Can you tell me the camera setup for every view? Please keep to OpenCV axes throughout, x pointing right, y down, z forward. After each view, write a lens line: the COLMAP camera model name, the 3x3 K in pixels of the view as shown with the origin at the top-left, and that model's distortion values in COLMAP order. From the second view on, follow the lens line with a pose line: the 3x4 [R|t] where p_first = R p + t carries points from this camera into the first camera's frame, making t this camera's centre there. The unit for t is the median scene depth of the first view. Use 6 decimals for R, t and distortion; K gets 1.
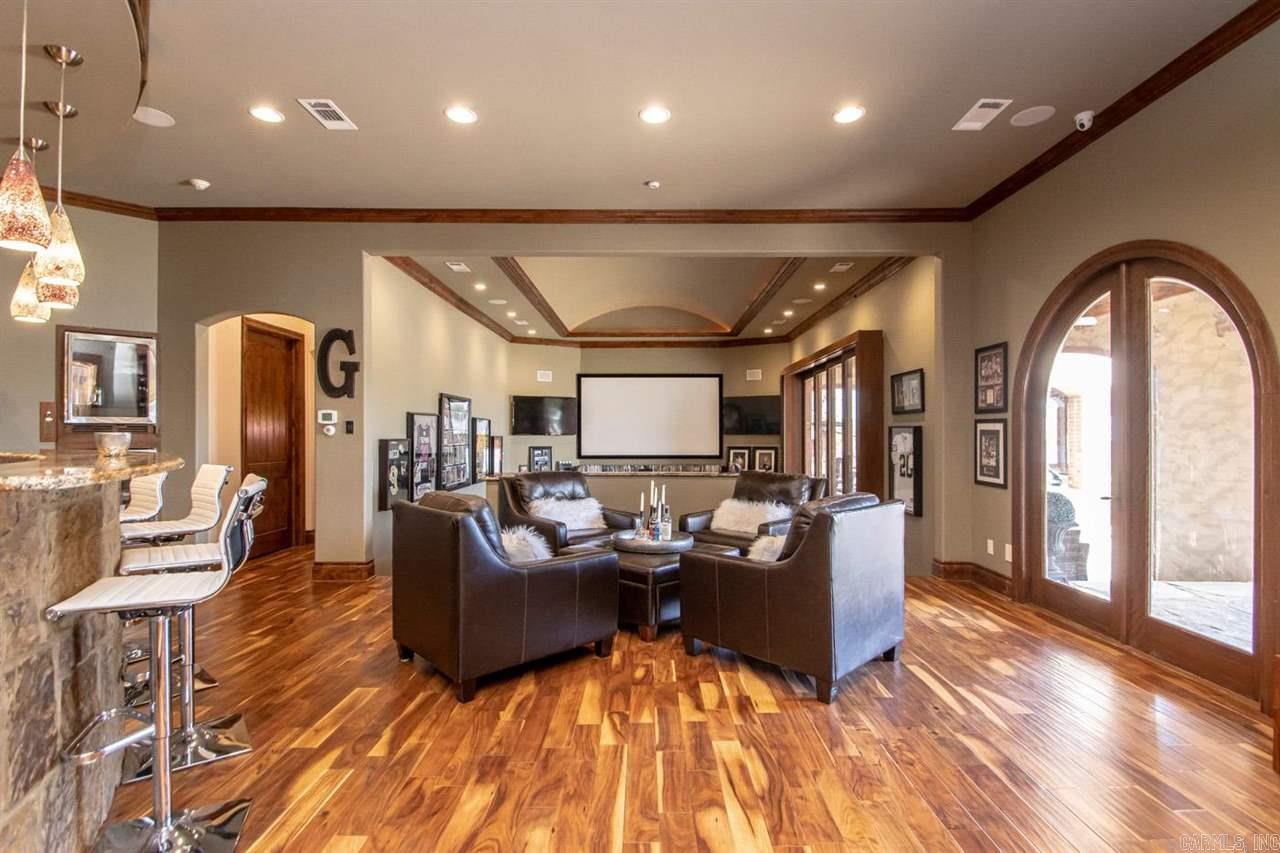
lens RADIAL K [[601.7, 0, 646.6], [0, 601.7, 433.9], [0, 0, 1]] dist [0.001605, -0.004364]
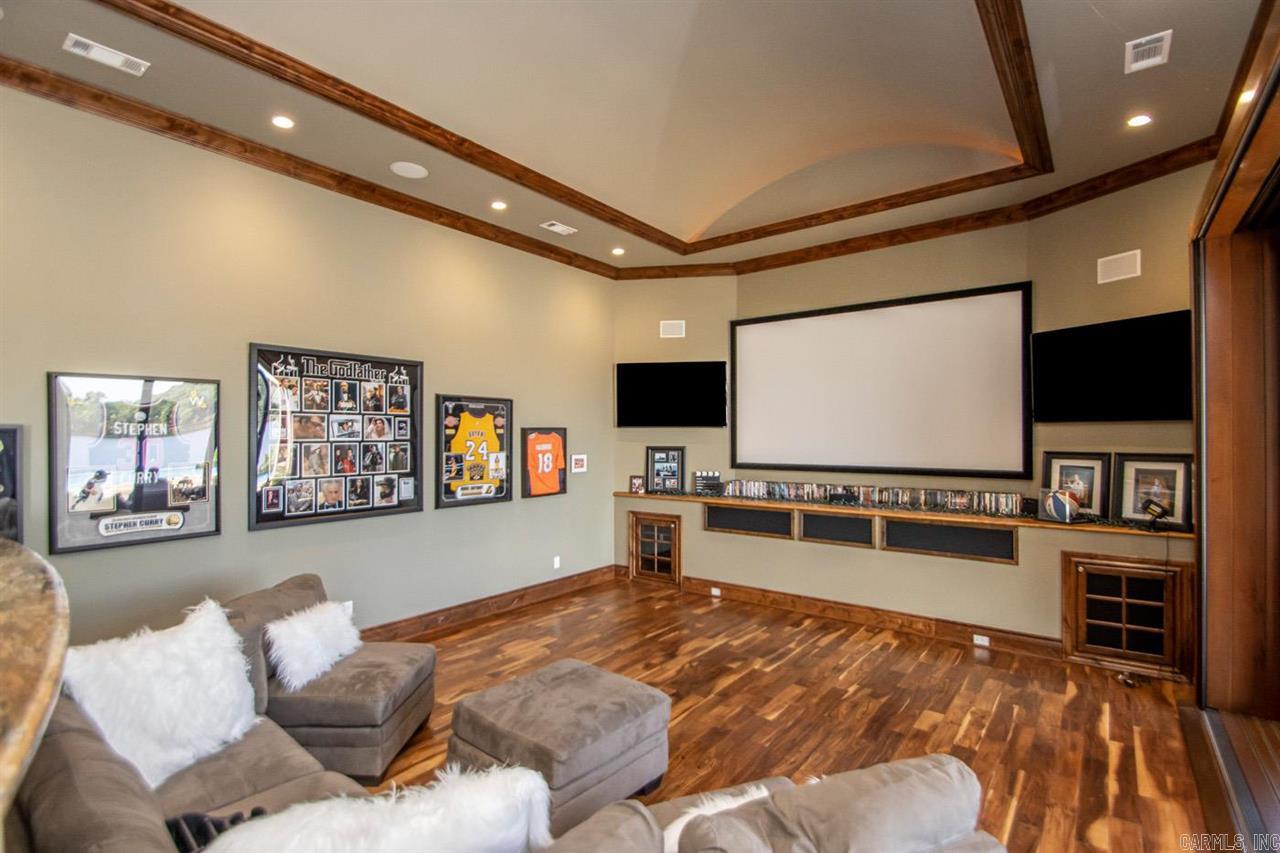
lens RADIAL K [[601.7, 0, 639.0], [0, 601.7, 424.9], [0, 0, 1]] dist [0.001605, -0.004364]
pose [[0.774558, -0.011474, -0.632399, 0.188026], [0.004037, 0.999905, -0.013197, 0.007355], [0.632490, 0.007669, 0.774530, 0.520860]]
